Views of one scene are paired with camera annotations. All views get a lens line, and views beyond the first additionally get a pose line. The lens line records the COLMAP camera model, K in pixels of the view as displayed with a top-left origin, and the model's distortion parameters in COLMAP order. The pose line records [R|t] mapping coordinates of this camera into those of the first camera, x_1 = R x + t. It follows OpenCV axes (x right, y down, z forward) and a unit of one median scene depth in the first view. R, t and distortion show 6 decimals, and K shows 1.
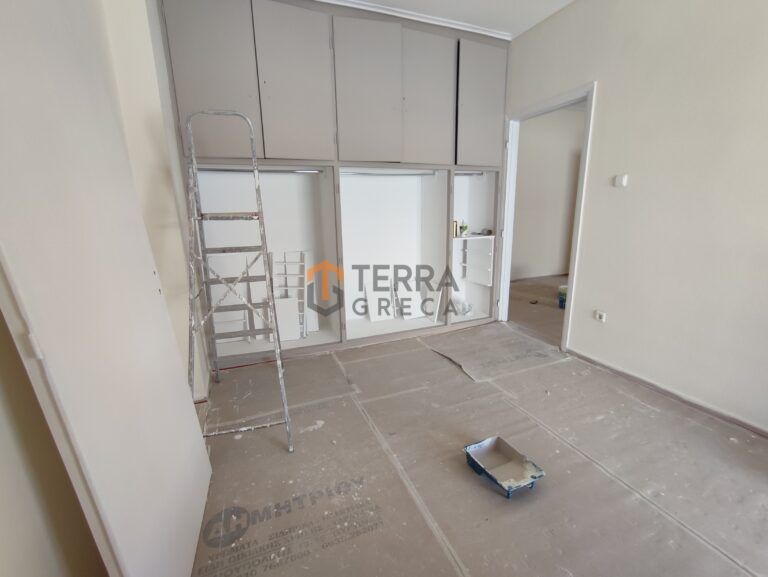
lens RADIAL K [[348.7, 0, 385.7], [0, 348.7, 288.6], [0, 0, 1]] dist [-0.017398, 0.009865]
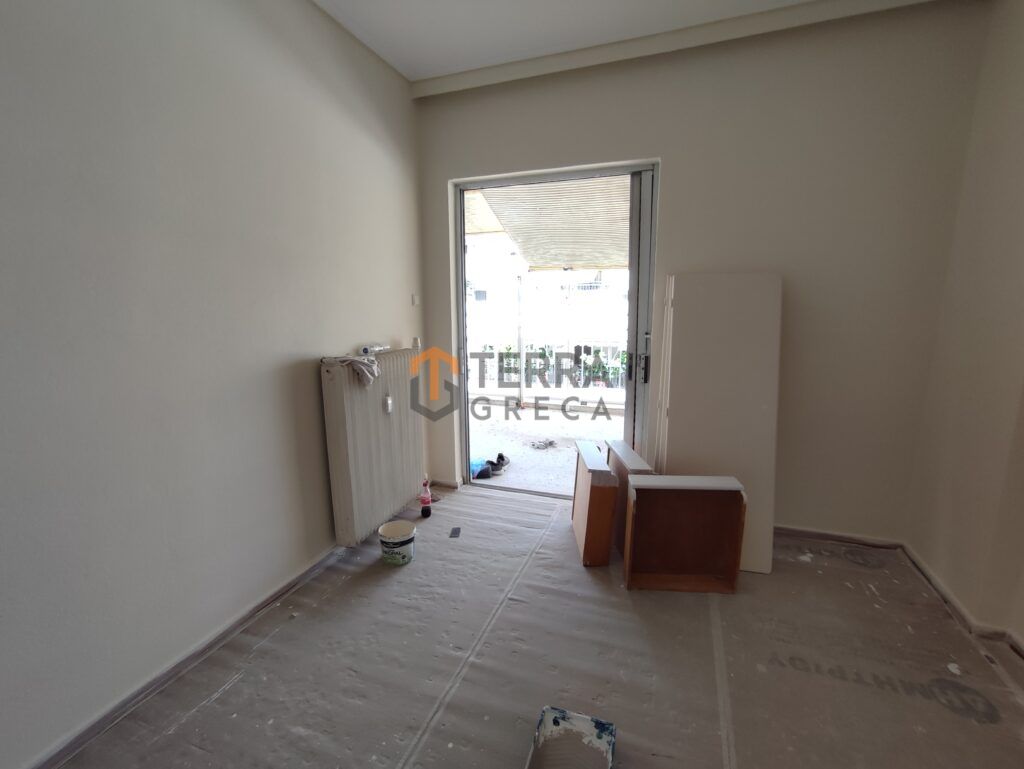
lens RADIAL K [[465.0, 0, 516.7], [0, 465.0, 387.4], [0, 0, 1]] dist [-0.017398, 0.009865]
pose [[-0.741492, -0.100717, 0.663359, -0.047279], [0.166232, 0.930271, 0.327053, -0.316637], [-0.650043, 0.352779, -0.673046, 1.153410]]
